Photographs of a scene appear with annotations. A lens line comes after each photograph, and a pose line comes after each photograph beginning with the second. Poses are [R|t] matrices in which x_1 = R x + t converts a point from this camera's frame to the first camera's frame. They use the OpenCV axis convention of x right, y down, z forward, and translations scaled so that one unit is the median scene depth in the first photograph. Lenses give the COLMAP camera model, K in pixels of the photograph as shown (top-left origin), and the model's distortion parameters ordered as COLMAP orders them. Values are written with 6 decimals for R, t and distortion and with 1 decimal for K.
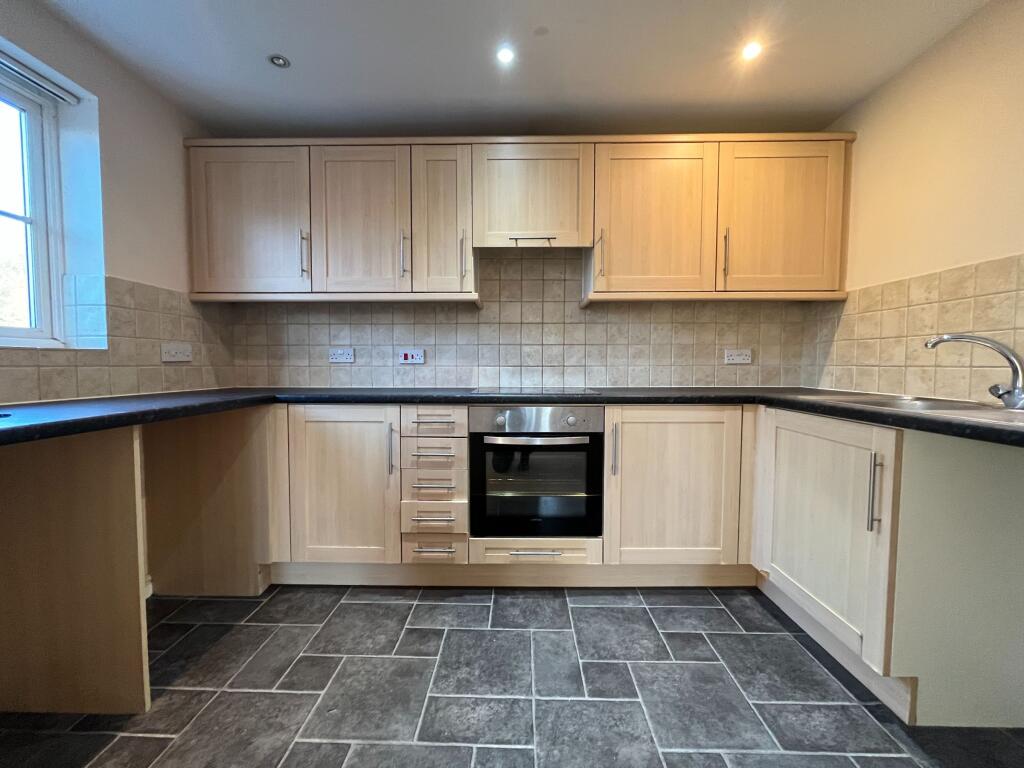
lens RADIAL K [[417.4, 0, 509.5], [0, 417.4, 389.1], [0, 0, 1]] dist [-0.001880, -0.000111]
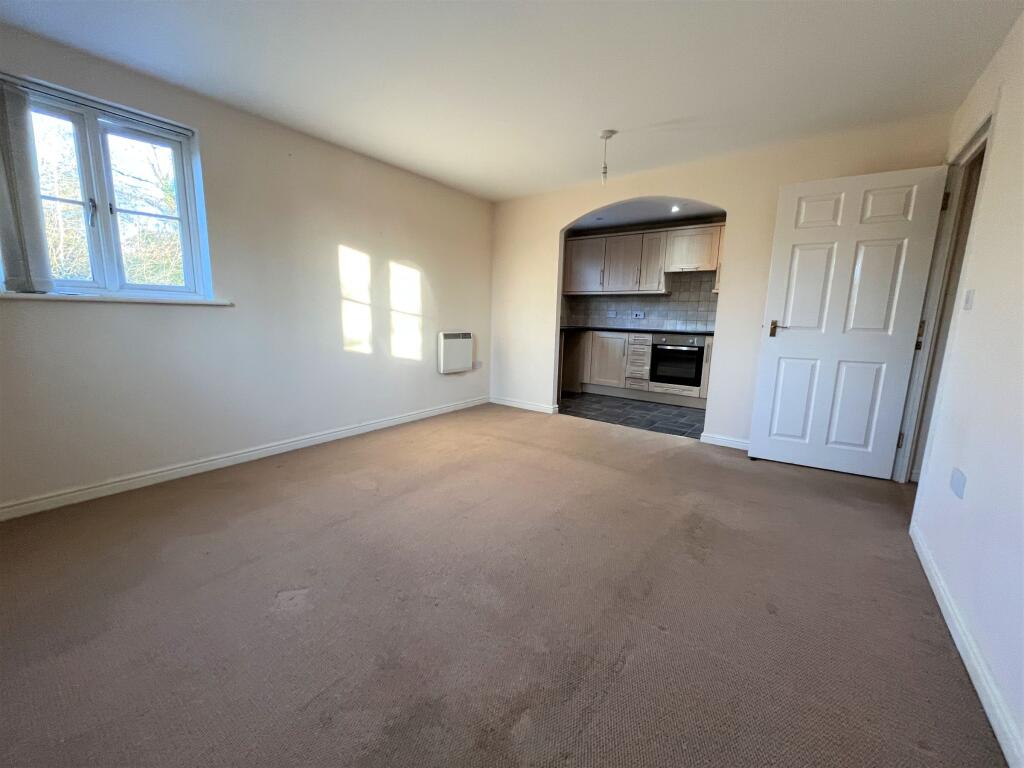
lens RADIAL K [[417.4, 0, 507.3], [0, 417.4, 387.4], [0, 0, 1]] dist [-0.001880, -0.000111]
pose [[0.809208, 0.115843, -0.575989, 0.751407], [-0.052507, 0.990705, 0.125484, 0.092350], [0.585171, -0.071299, 0.807769, -1.823074]]
